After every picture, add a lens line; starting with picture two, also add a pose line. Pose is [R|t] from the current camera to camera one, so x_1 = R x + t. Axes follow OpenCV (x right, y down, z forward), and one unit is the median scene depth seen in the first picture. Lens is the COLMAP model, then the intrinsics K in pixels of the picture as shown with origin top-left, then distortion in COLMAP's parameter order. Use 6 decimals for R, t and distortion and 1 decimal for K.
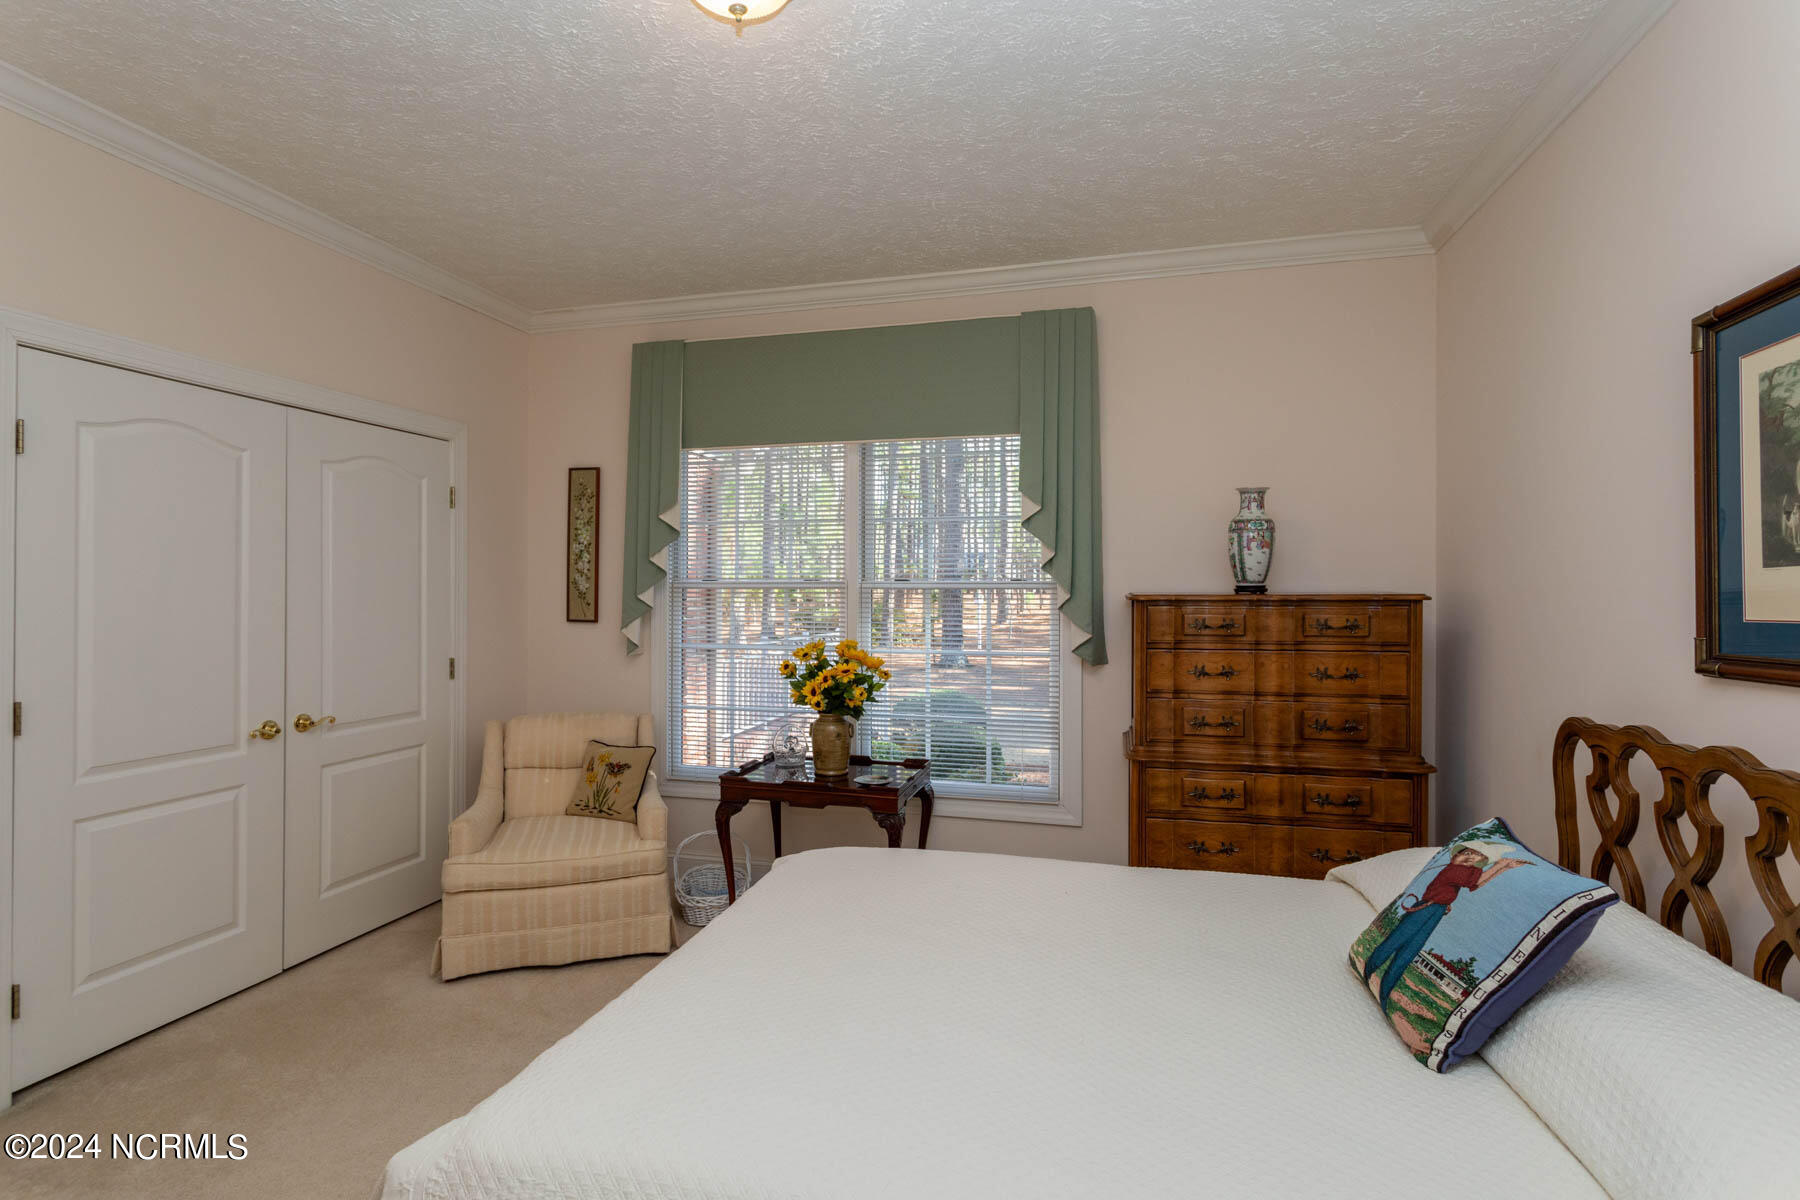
lens RADIAL K [[855.1, 0, 905.2], [0, 855.1, 592.8], [0, 0, 1]] dist [-0.001582, -0.000067]
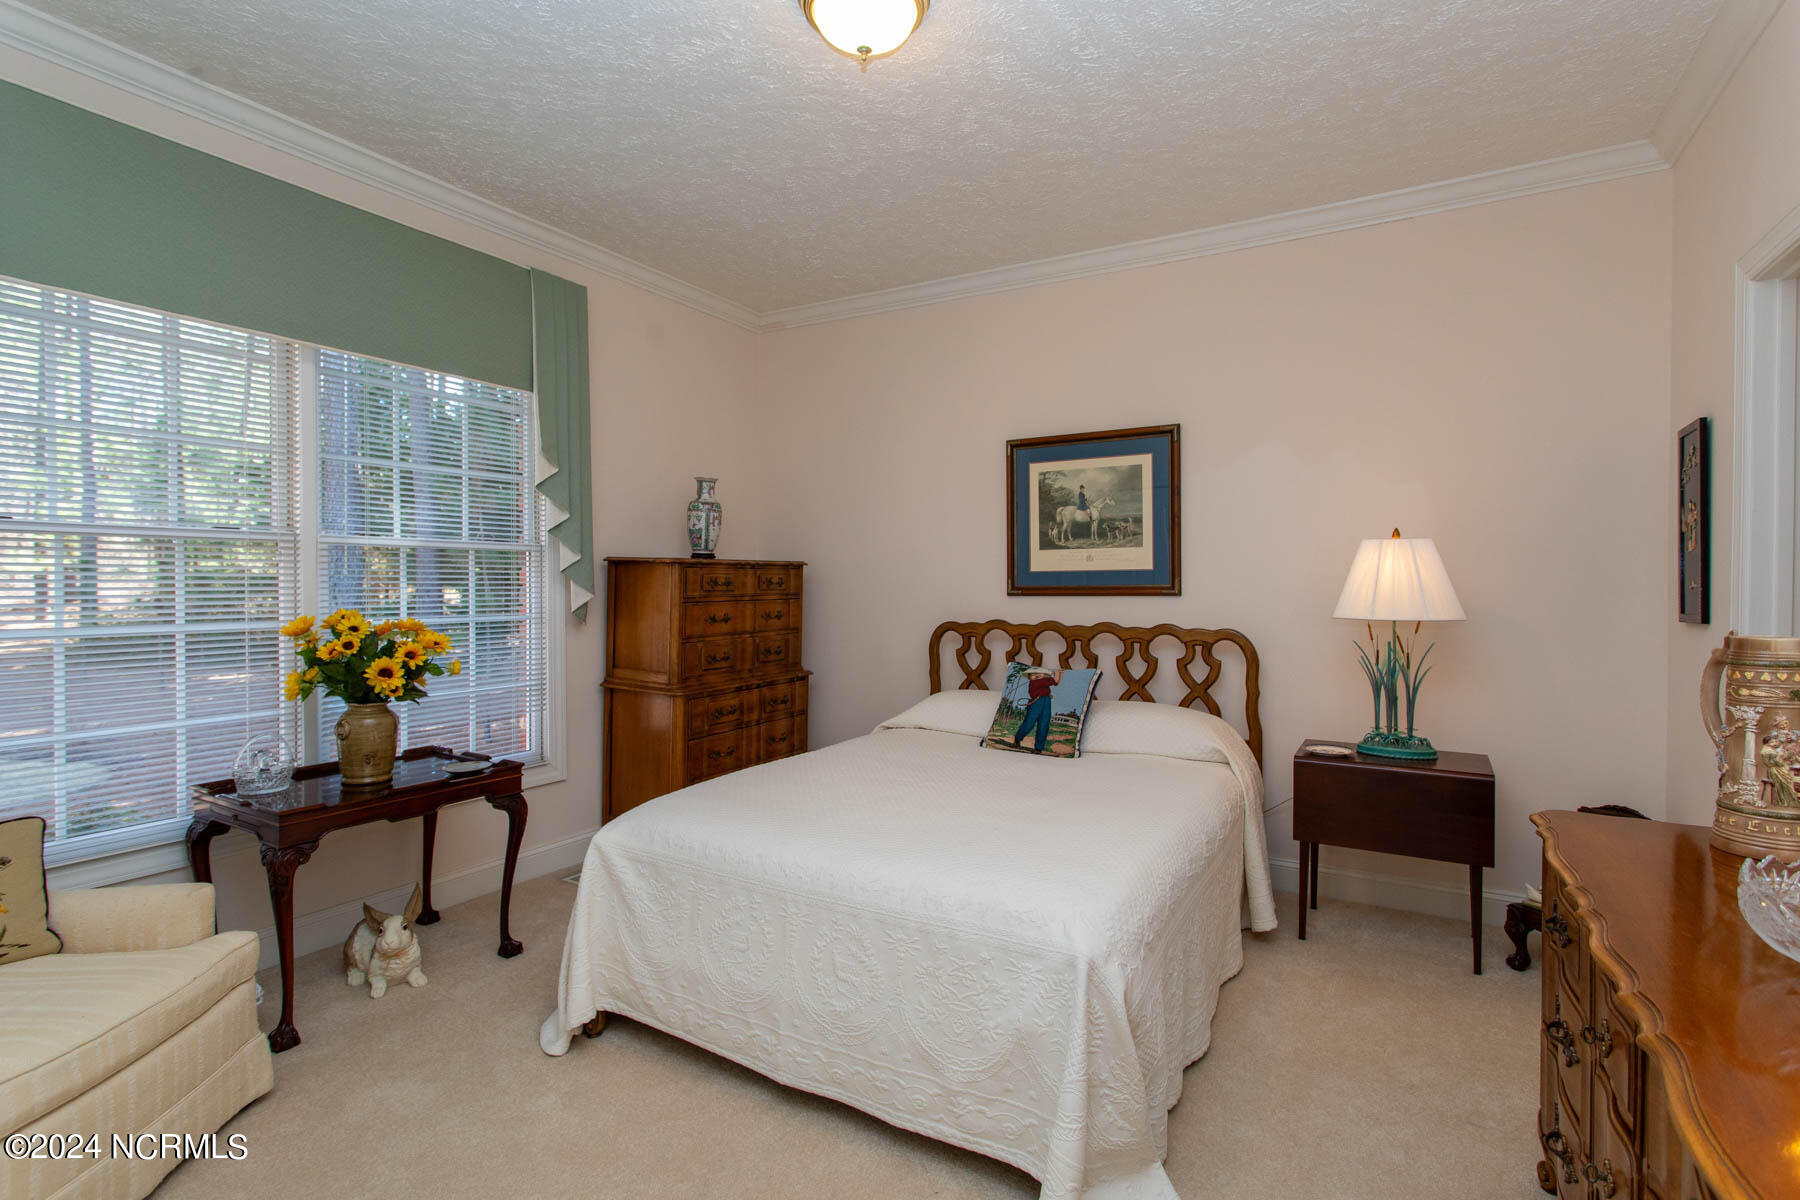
lens RADIAL K [[855.1, 0, 905.2], [0, 855.1, 592.8], [0, 0, 1]] dist [-0.001582, -0.000067]
pose [[0.262706, -0.012253, 0.964798, -0.831622], [-0.004281, 0.999895, 0.013865, 0.034782], [-0.964867, -0.007773, 0.262625, 0.395474]]
